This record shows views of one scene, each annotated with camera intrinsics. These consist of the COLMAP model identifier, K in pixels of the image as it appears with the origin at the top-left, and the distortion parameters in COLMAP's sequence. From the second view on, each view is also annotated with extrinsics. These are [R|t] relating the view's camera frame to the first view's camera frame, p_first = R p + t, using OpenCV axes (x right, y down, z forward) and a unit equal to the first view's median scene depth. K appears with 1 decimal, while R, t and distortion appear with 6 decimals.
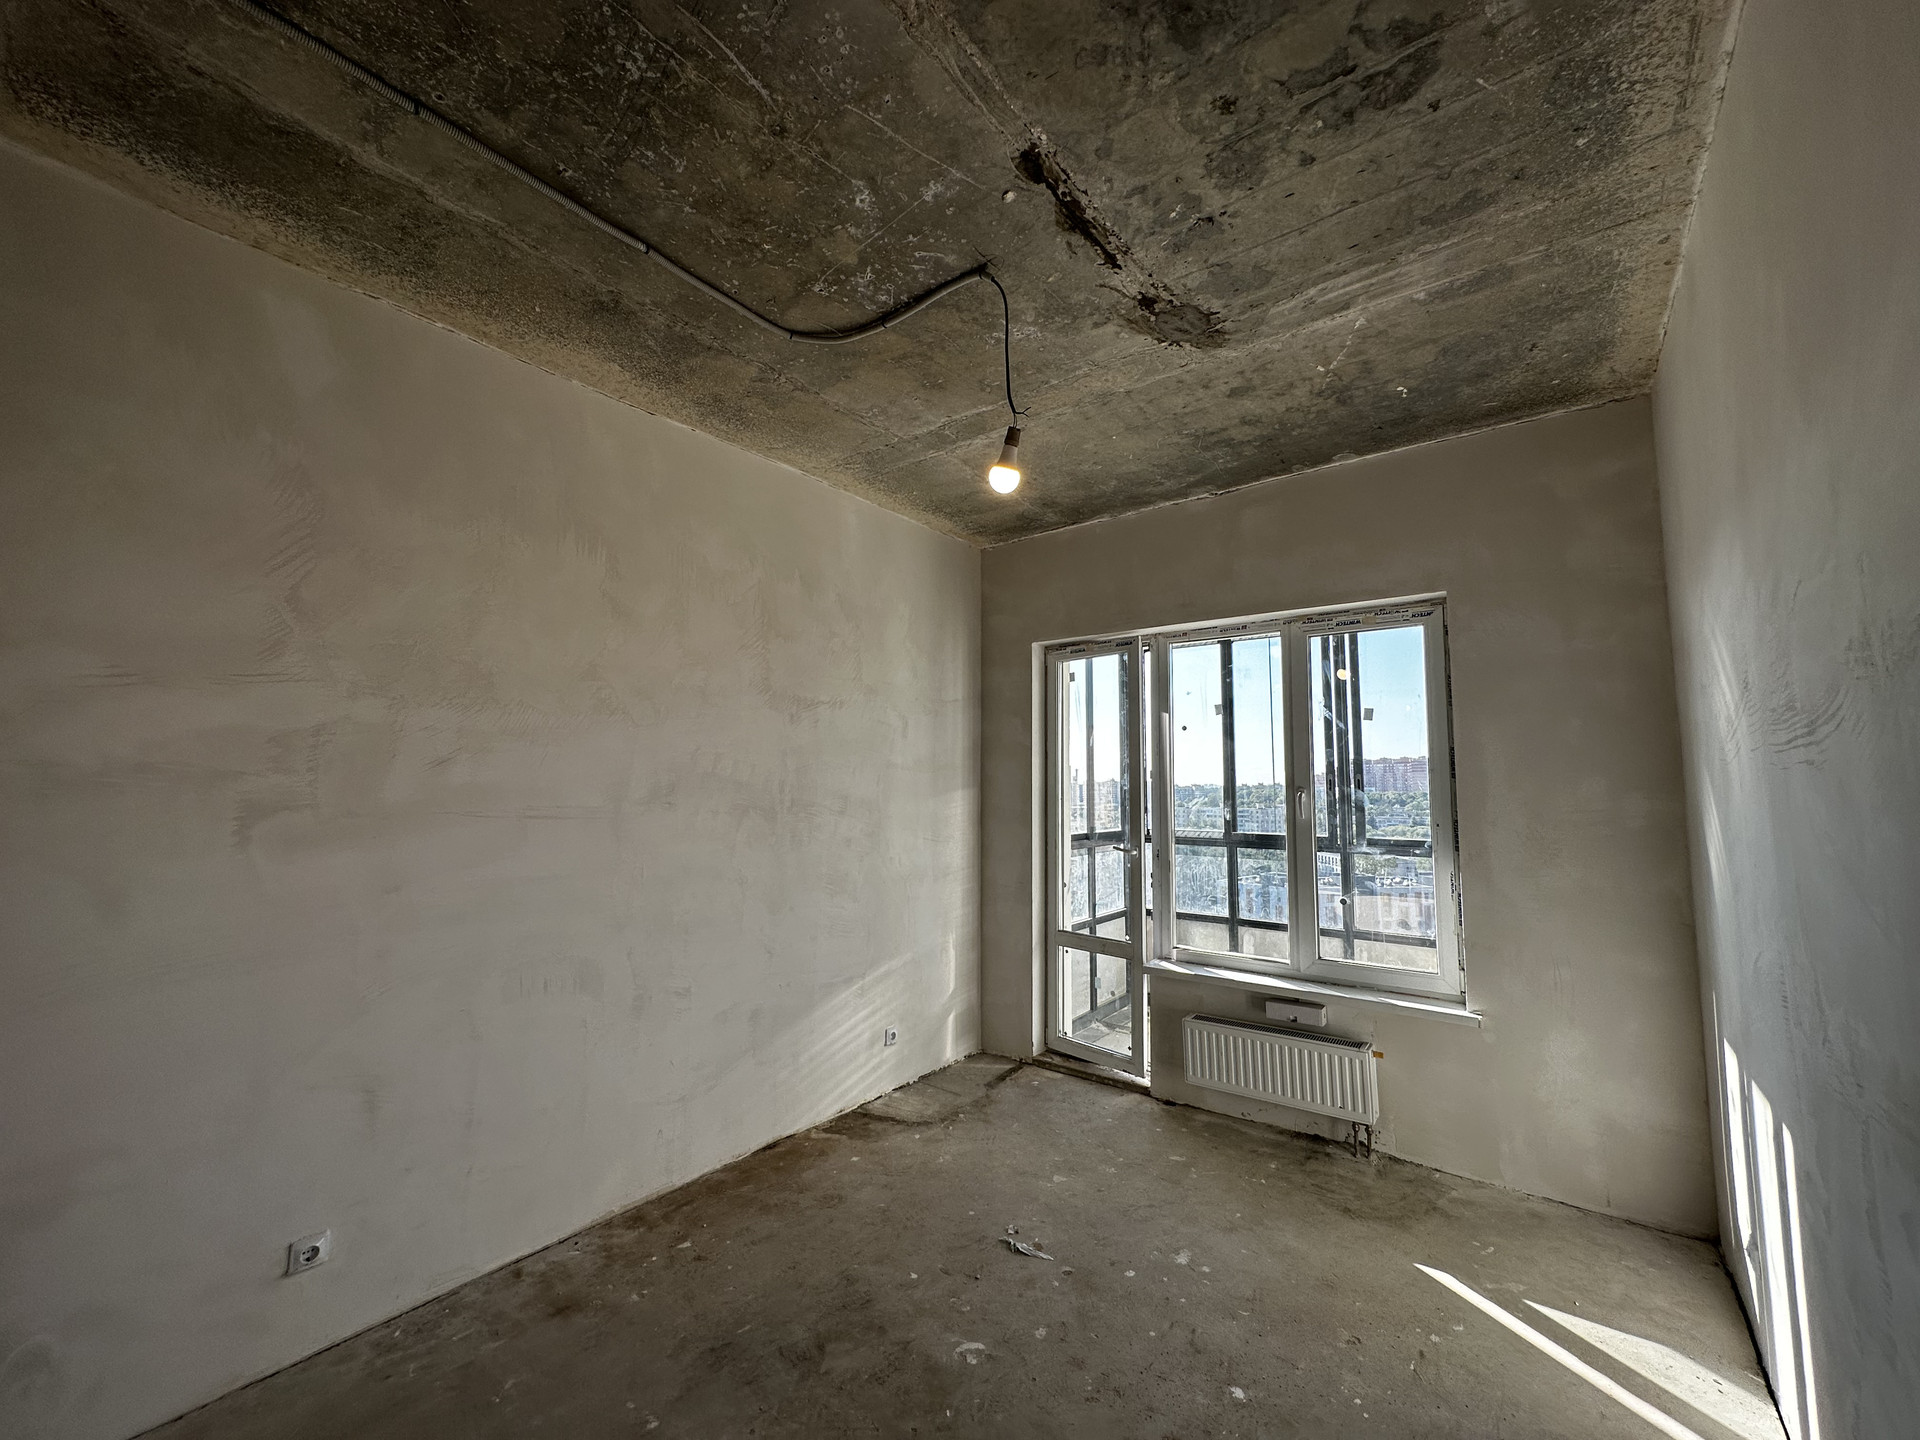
lens RADIAL K [[765.5, 0, 958.5], [0, 765.5, 719.2], [0, 0, 1]] dist [-0.002188, 0.000369]
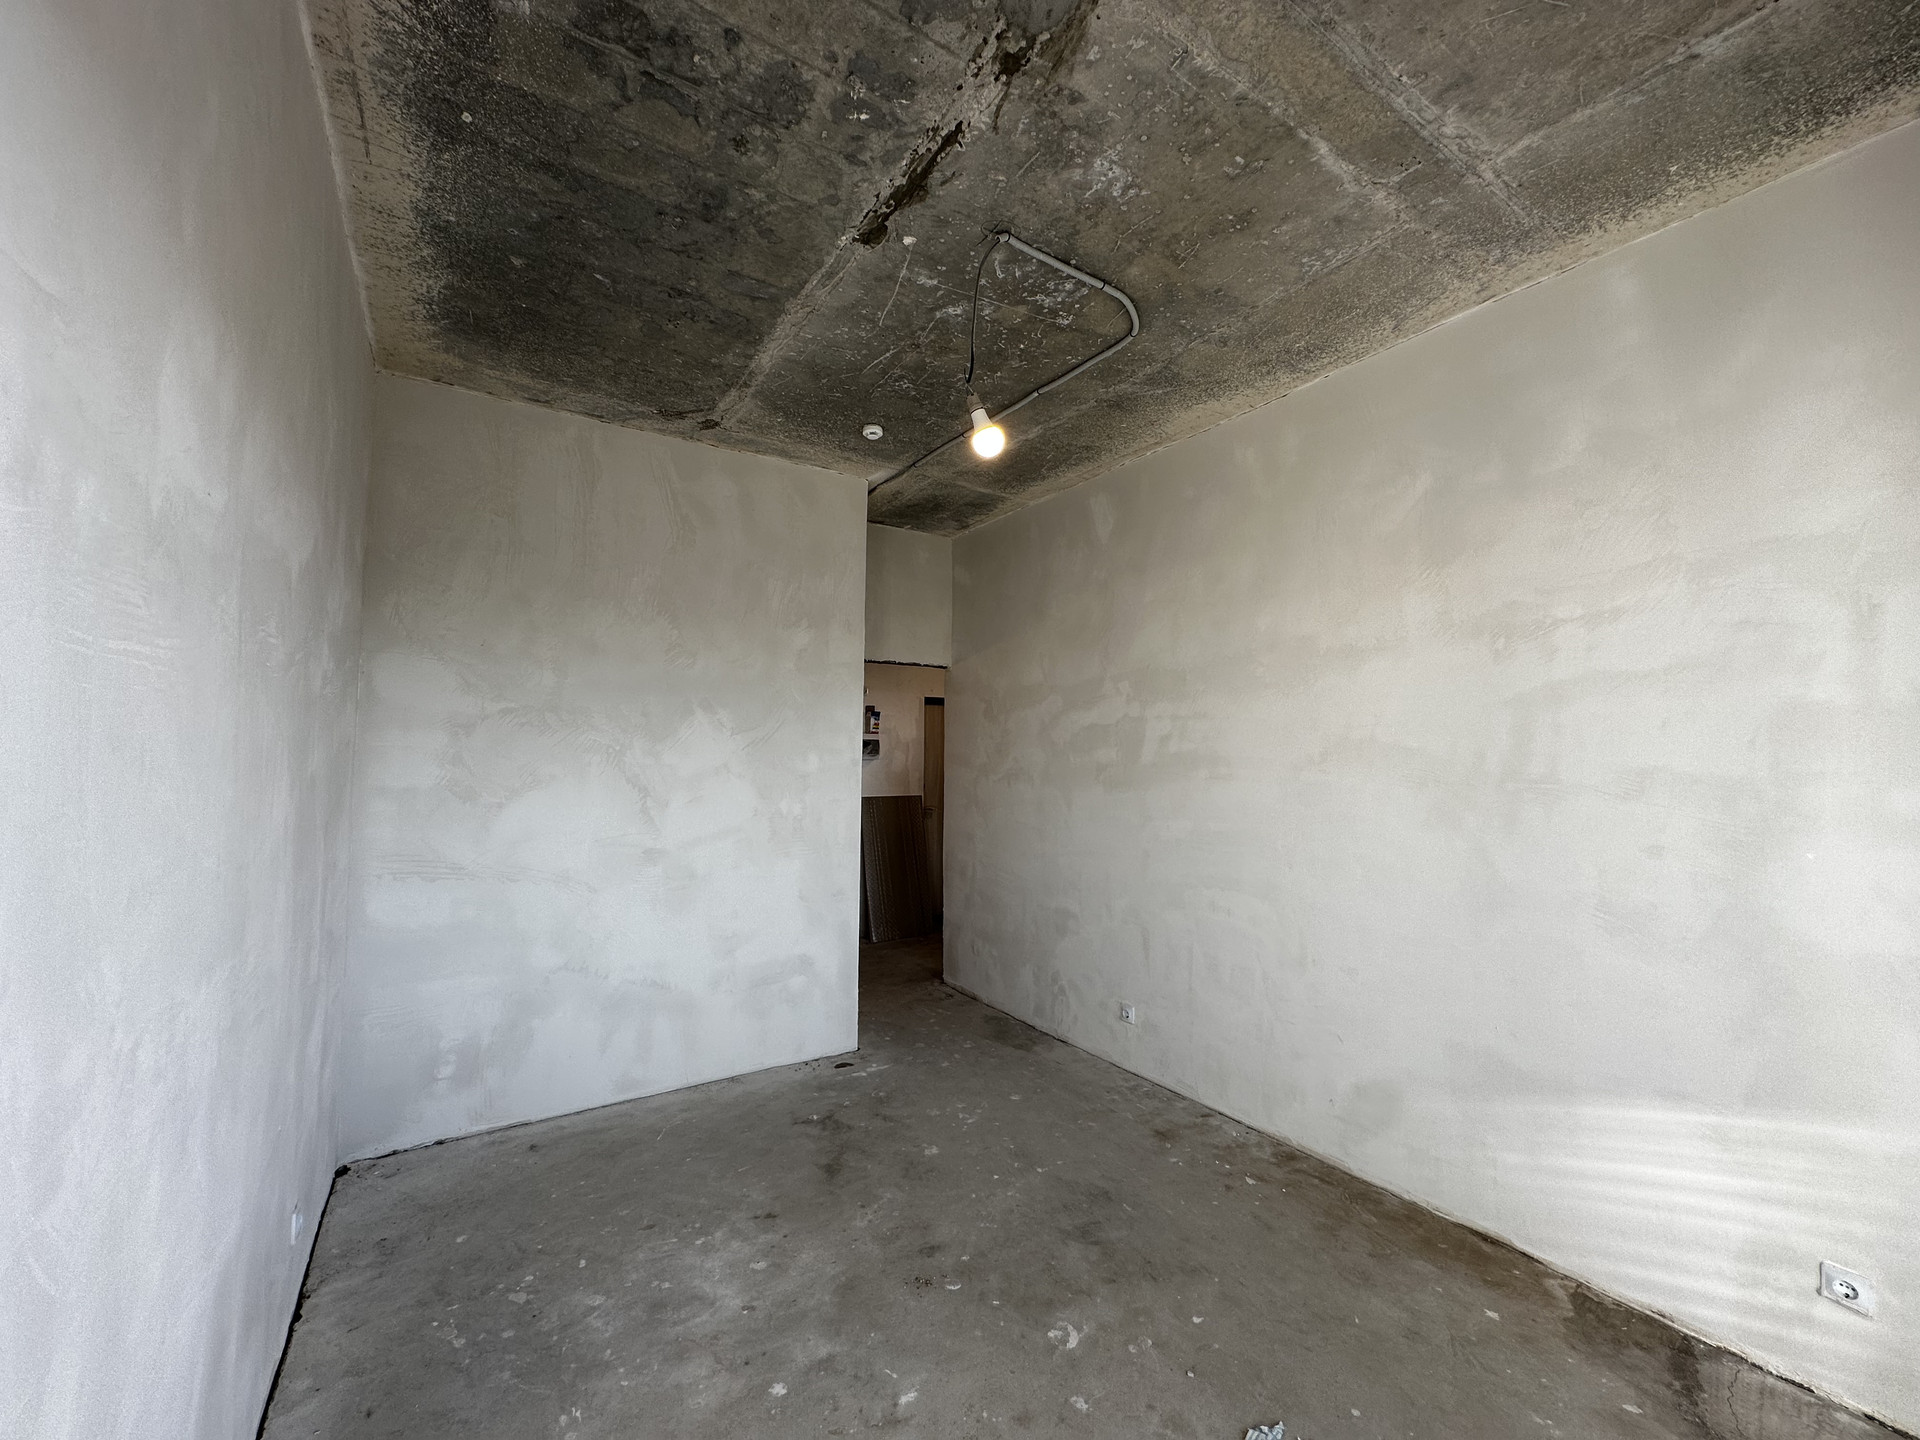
lens RADIAL K [[765.5, 0, 958.5], [0, 765.5, 719.2], [0, 0, 1]] dist [-0.002188, 0.000369]
pose [[-0.322414, -0.052036, -0.945167, 0.649176], [0.075943, 0.993847, -0.080621, 0.080639], [0.943547, -0.097773, -0.316479, 0.807207]]
